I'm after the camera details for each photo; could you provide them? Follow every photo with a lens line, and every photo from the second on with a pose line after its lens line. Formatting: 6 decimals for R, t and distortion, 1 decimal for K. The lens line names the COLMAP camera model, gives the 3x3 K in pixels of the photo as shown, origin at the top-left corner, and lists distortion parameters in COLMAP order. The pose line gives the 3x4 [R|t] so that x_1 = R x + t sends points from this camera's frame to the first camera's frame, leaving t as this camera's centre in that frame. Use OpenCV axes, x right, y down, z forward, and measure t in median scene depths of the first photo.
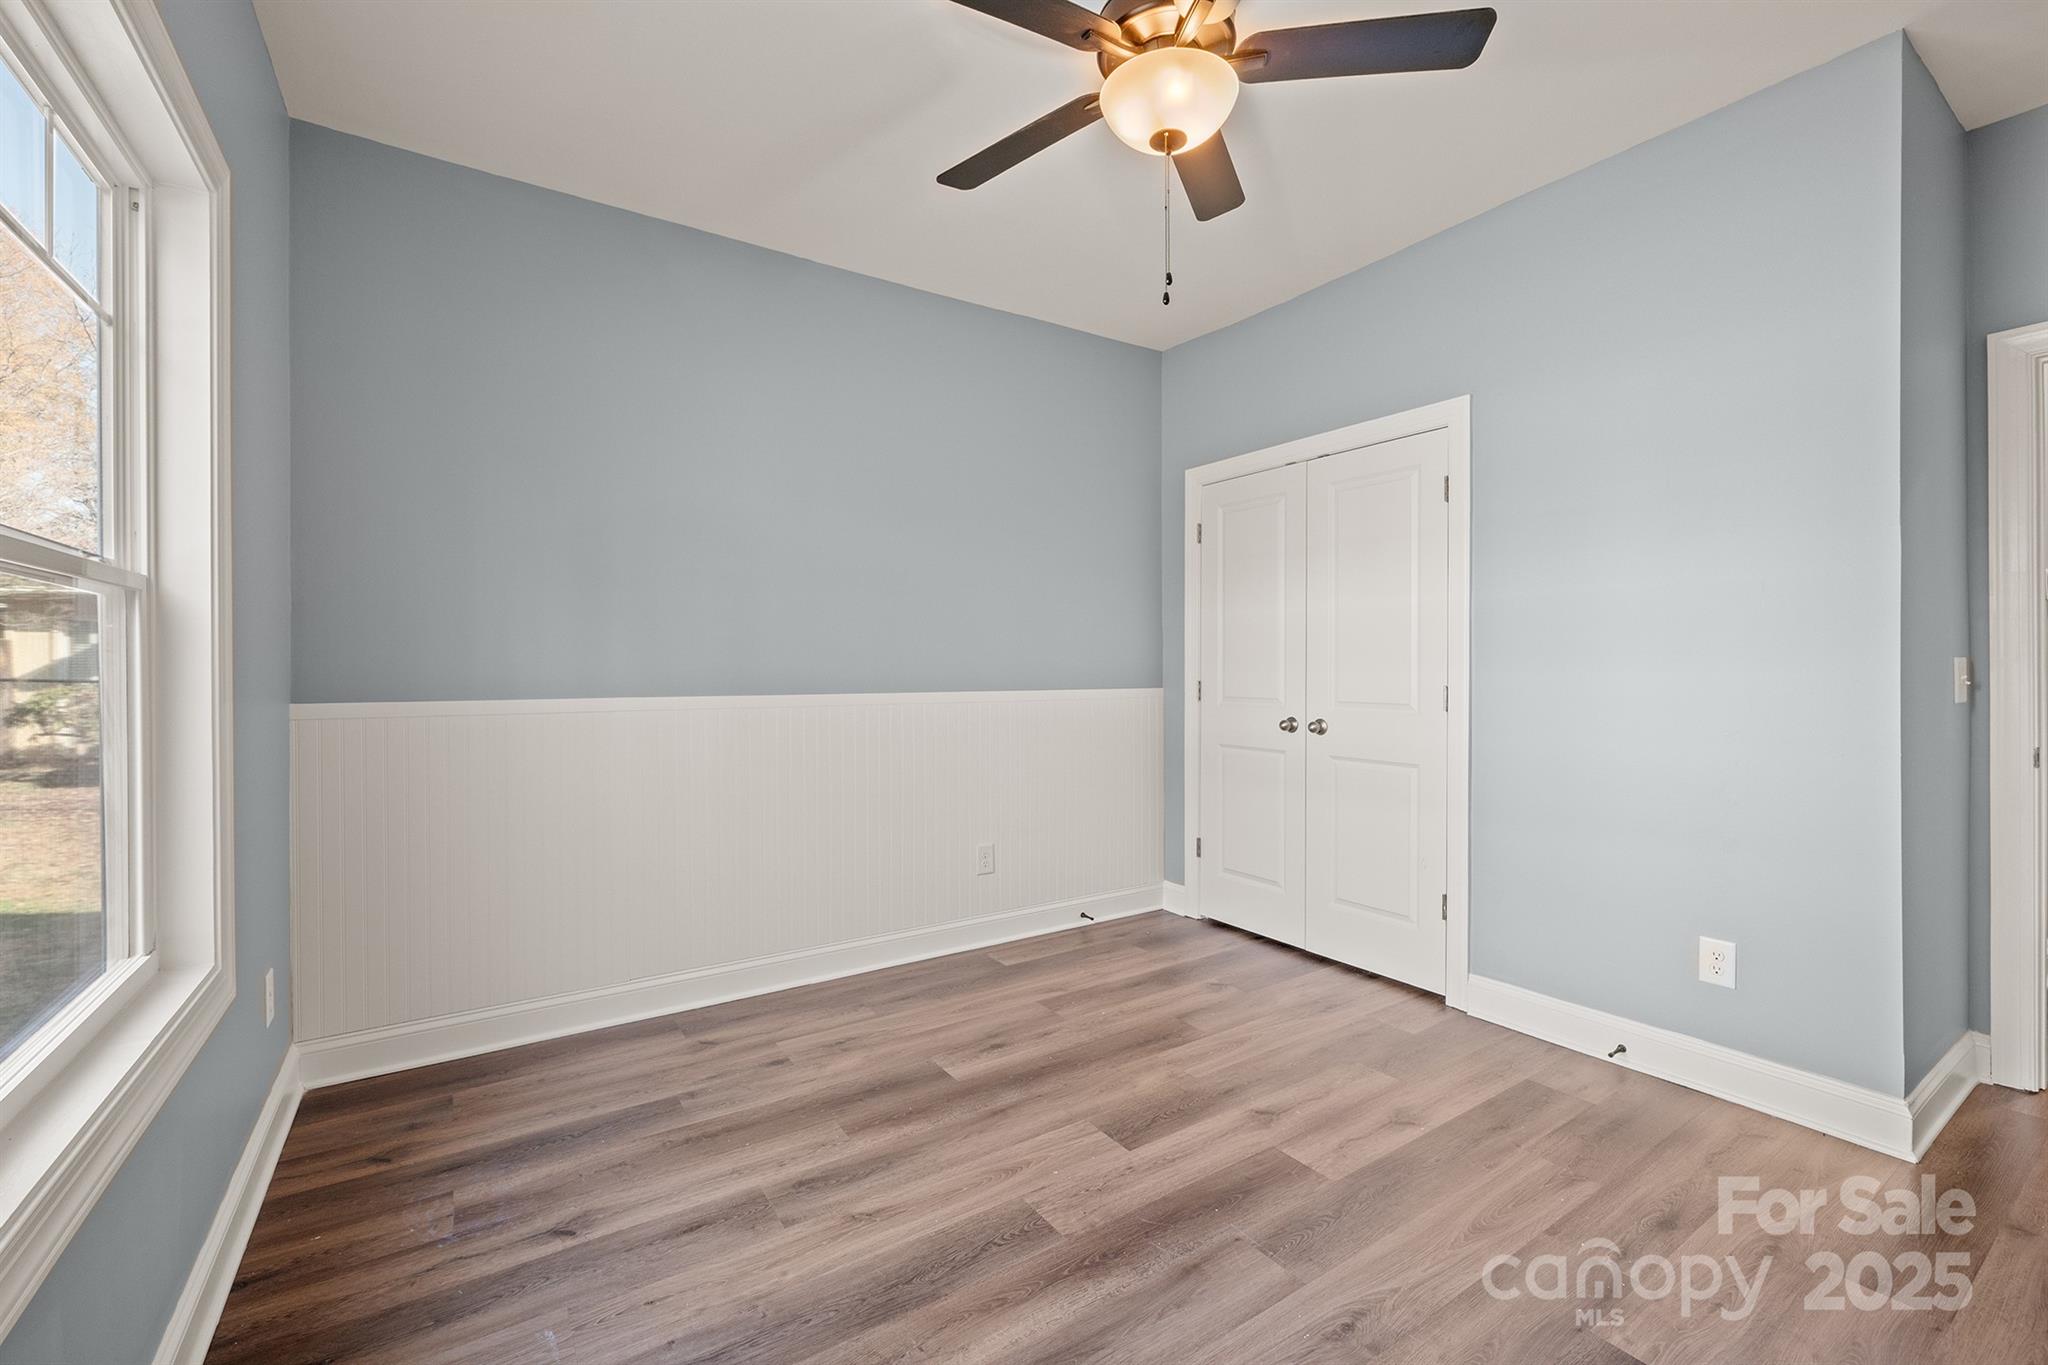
lens RADIAL K [[871.9, 0, 1023.1], [0, 871.9, 681.6], [0, 0, 1]] dist [-0.010135, -0.000103]
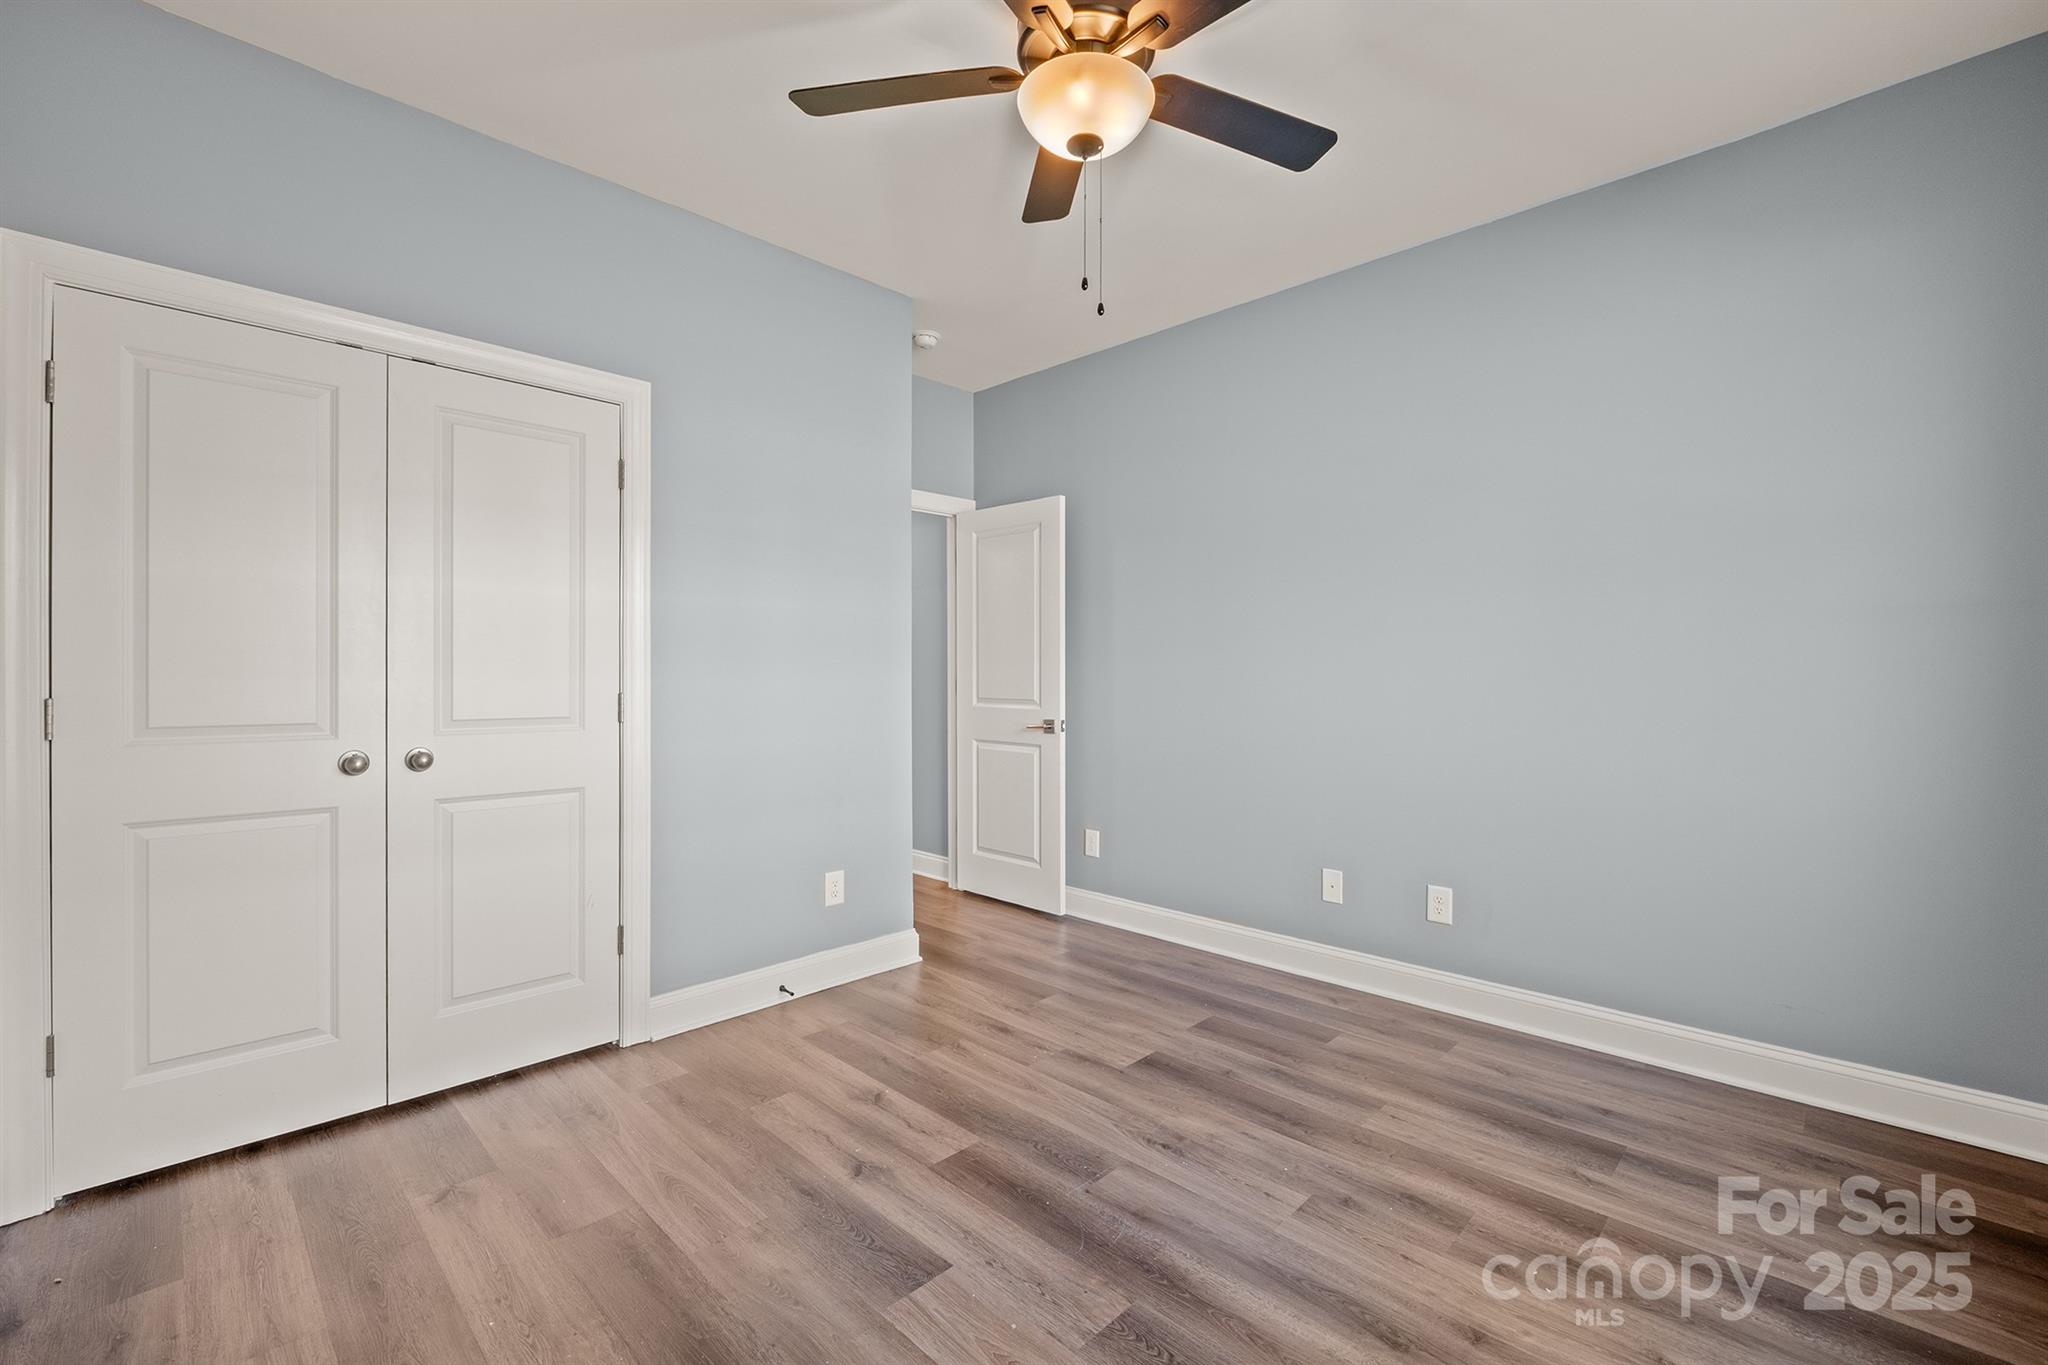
lens RADIAL K [[871.9, 0, 1032.9], [0, 871.9, 683.7], [0, 0, 1]] dist [-0.010135, -0.000103]
pose [[-0.225327, -0.005375, 0.974268, -0.599165], [0.014884, 0.999849, 0.008959, -0.009657], [-0.974170, 0.016520, -0.225213, 0.966065]]
